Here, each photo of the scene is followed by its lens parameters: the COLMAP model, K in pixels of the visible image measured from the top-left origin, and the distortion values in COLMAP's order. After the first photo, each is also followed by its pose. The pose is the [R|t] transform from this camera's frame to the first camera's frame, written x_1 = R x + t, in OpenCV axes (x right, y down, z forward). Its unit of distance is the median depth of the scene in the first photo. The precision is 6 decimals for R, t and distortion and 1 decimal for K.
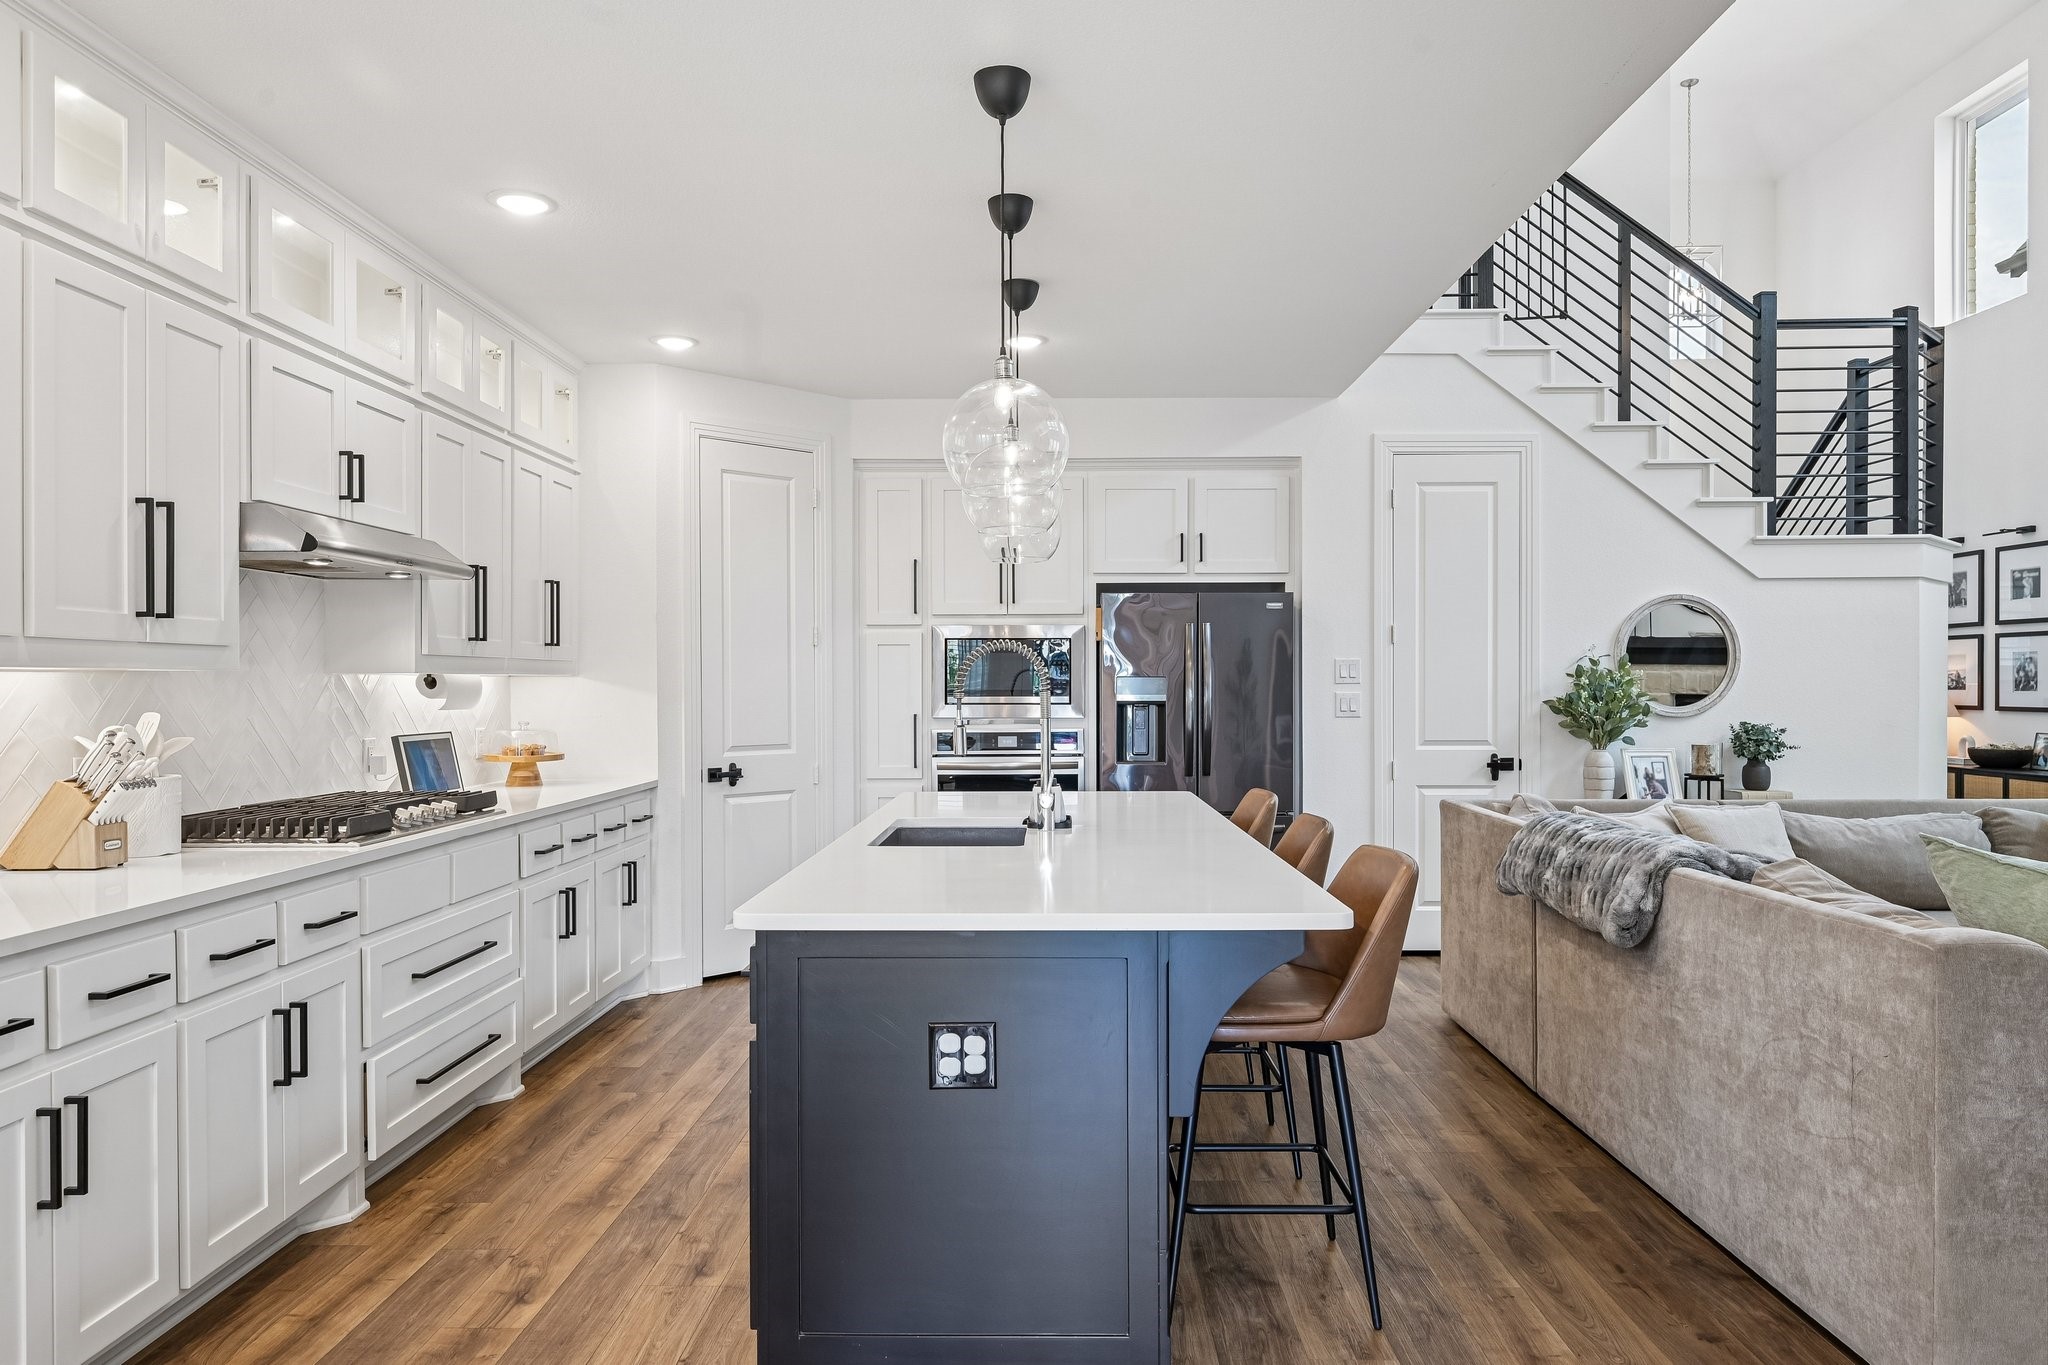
lens RADIAL K [[1288.8, 0, 995.9], [0, 1288.8, 689.6], [0, 0, 1]] dist [-0.004992, -0.002257]
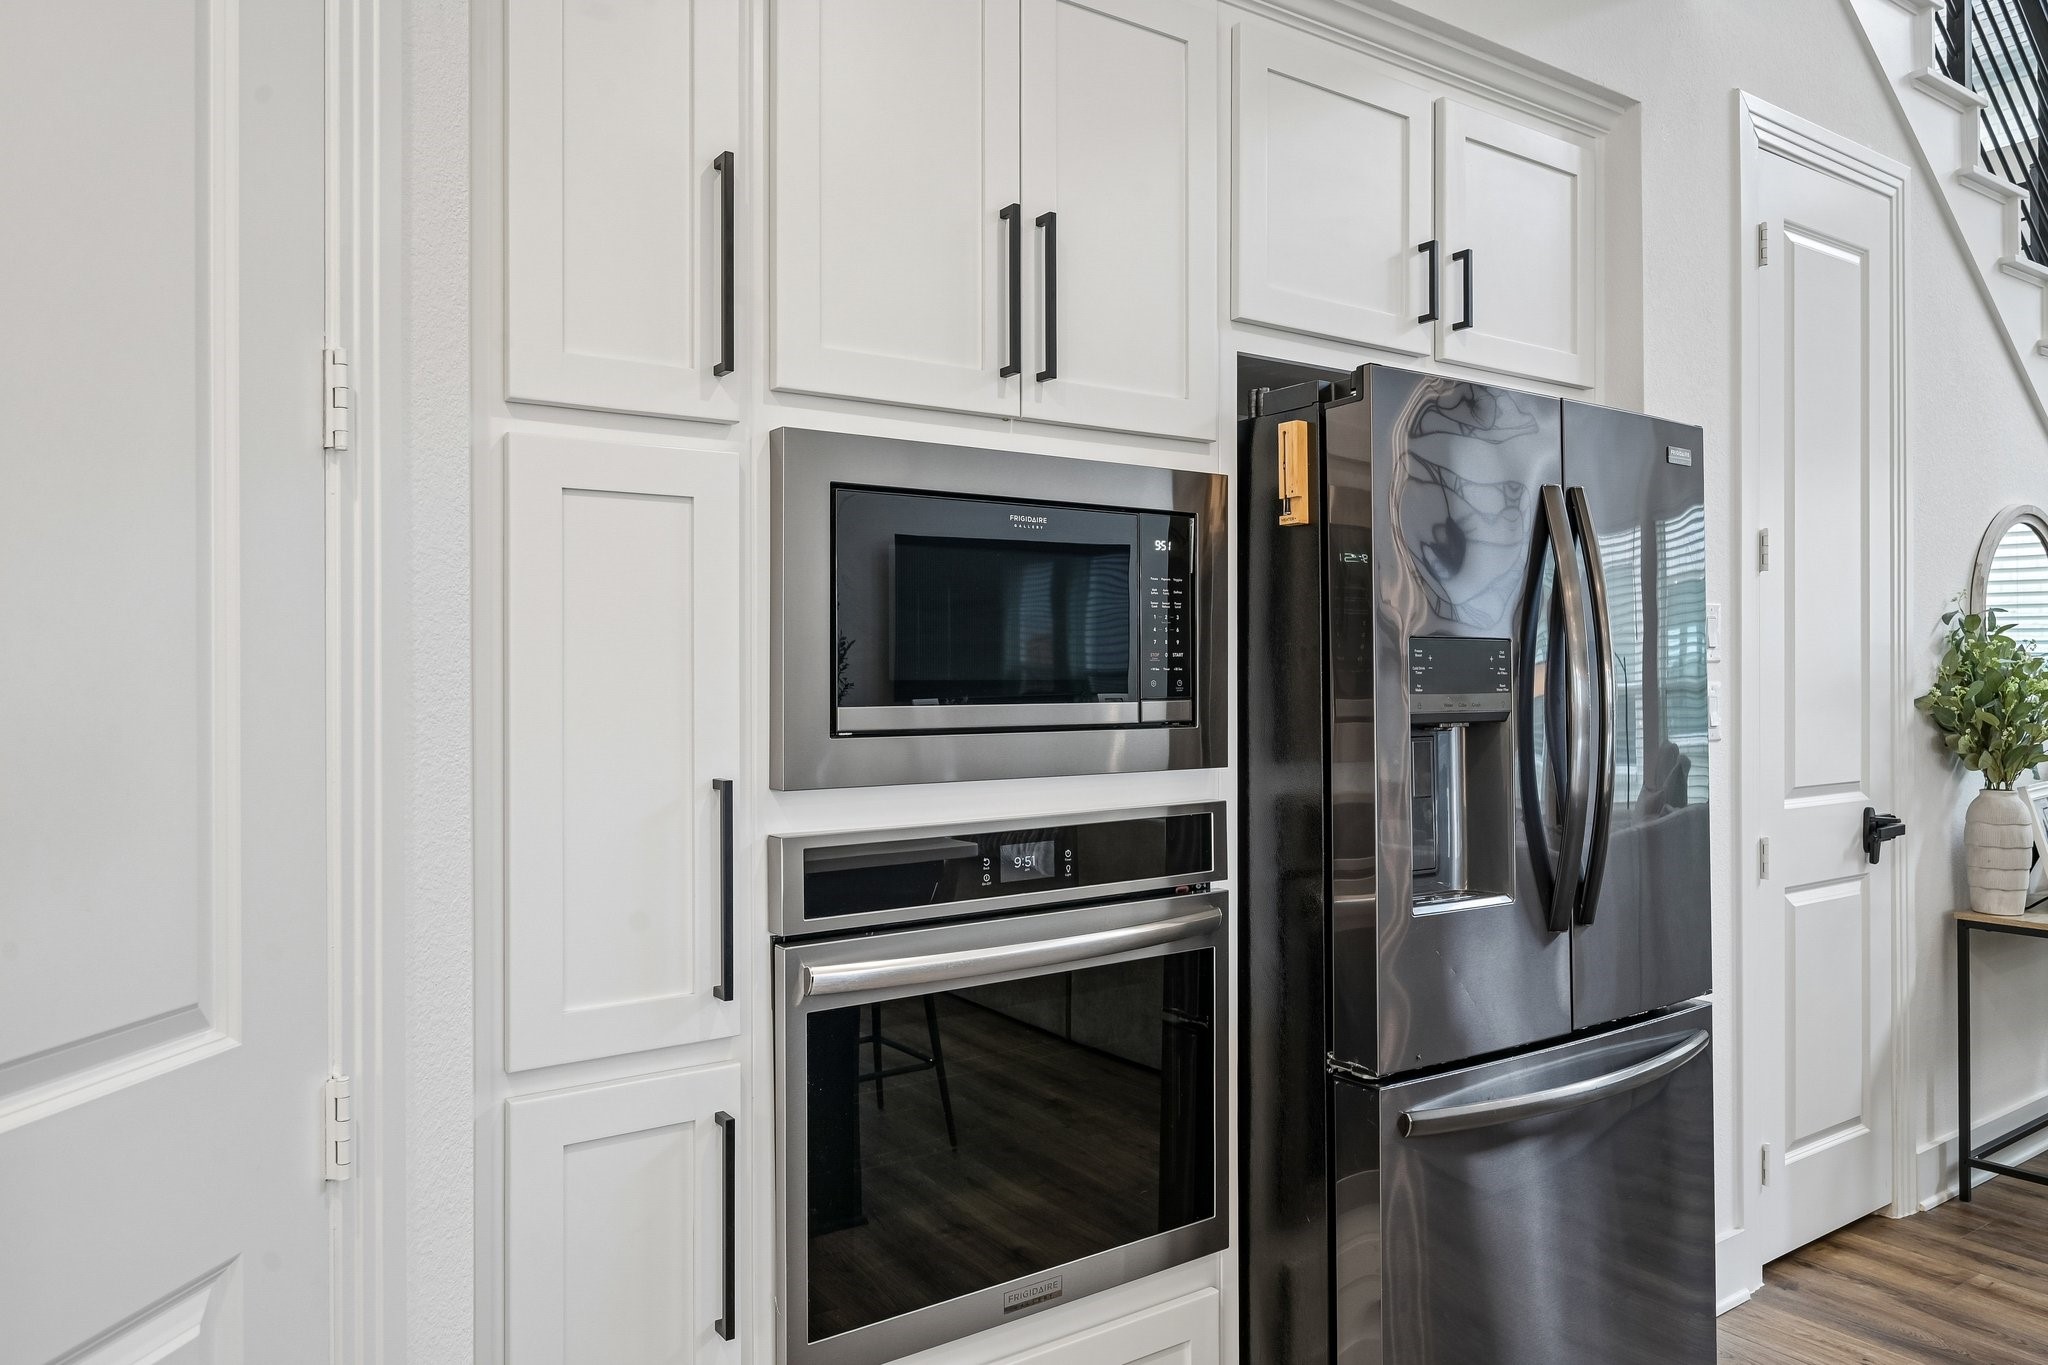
lens RADIAL K [[1341.4, 0, 1016.8], [0, 1341.4, 674.8], [0, 0, 1]] dist [0.009151, 0.001586]
pose [[0.796021, 0.001748, 0.605267, -0.214281], [0.007531, 0.999890, -0.012792, 0.003891], [-0.605223, 0.014741, 0.795920, 0.941452]]
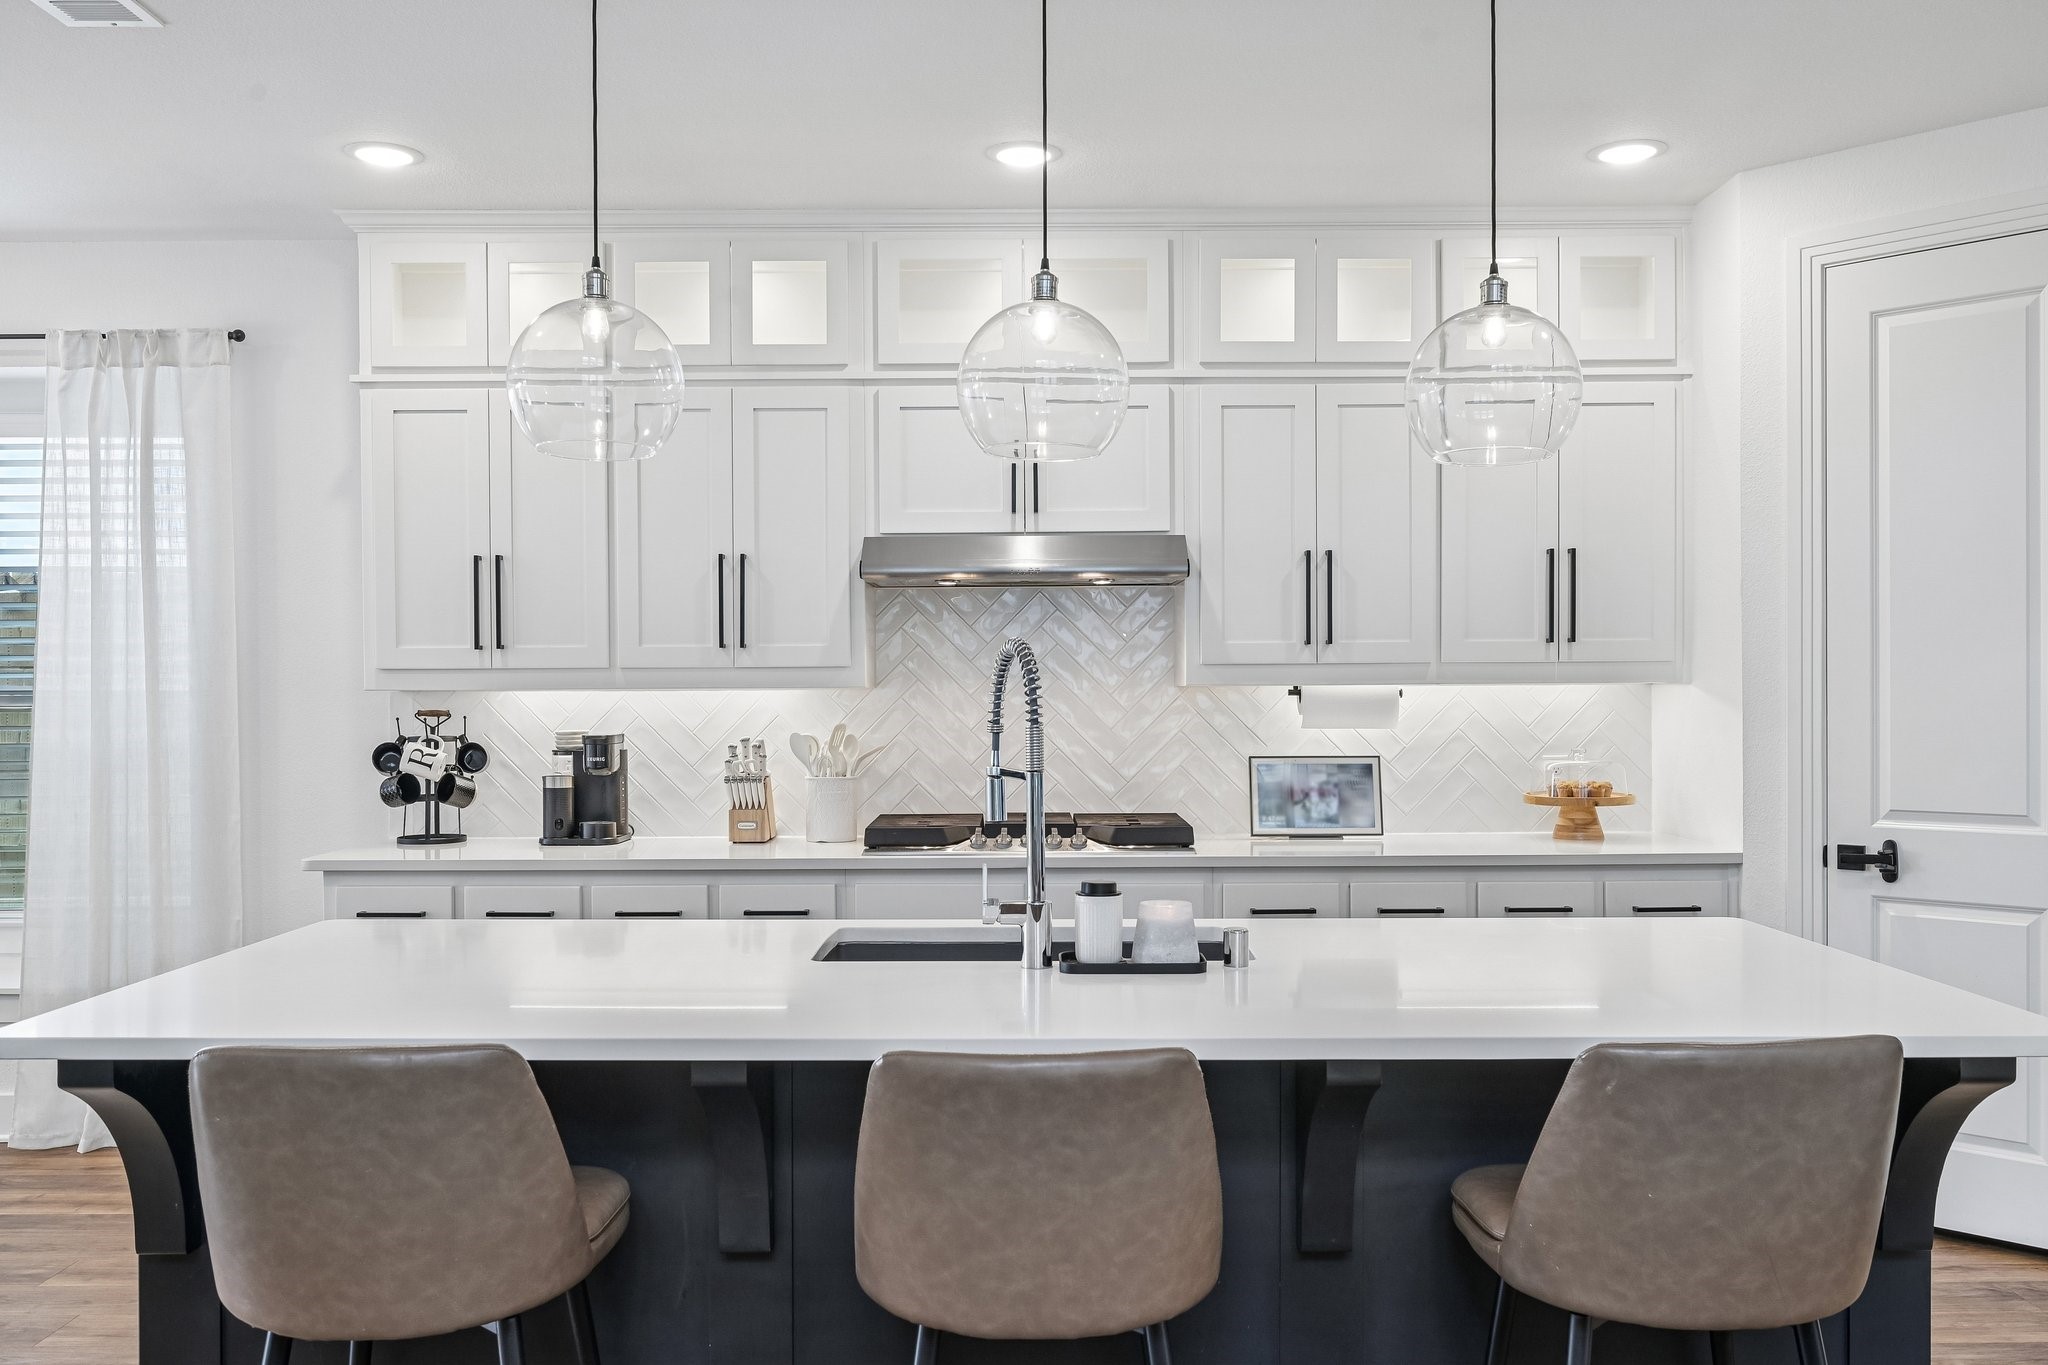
lens RADIAL K [[1648.0, 0, 1037.9], [0, 1648.0, 692.3], [0, 0, 1]] dist [-0.005380, 0.000506]
pose [[0.054174, 0.005648, -0.998516, 0.545869], [0.000717, 0.999984, 0.005695, -0.012122], [0.998531, -0.001024, 0.054169, 0.679621]]
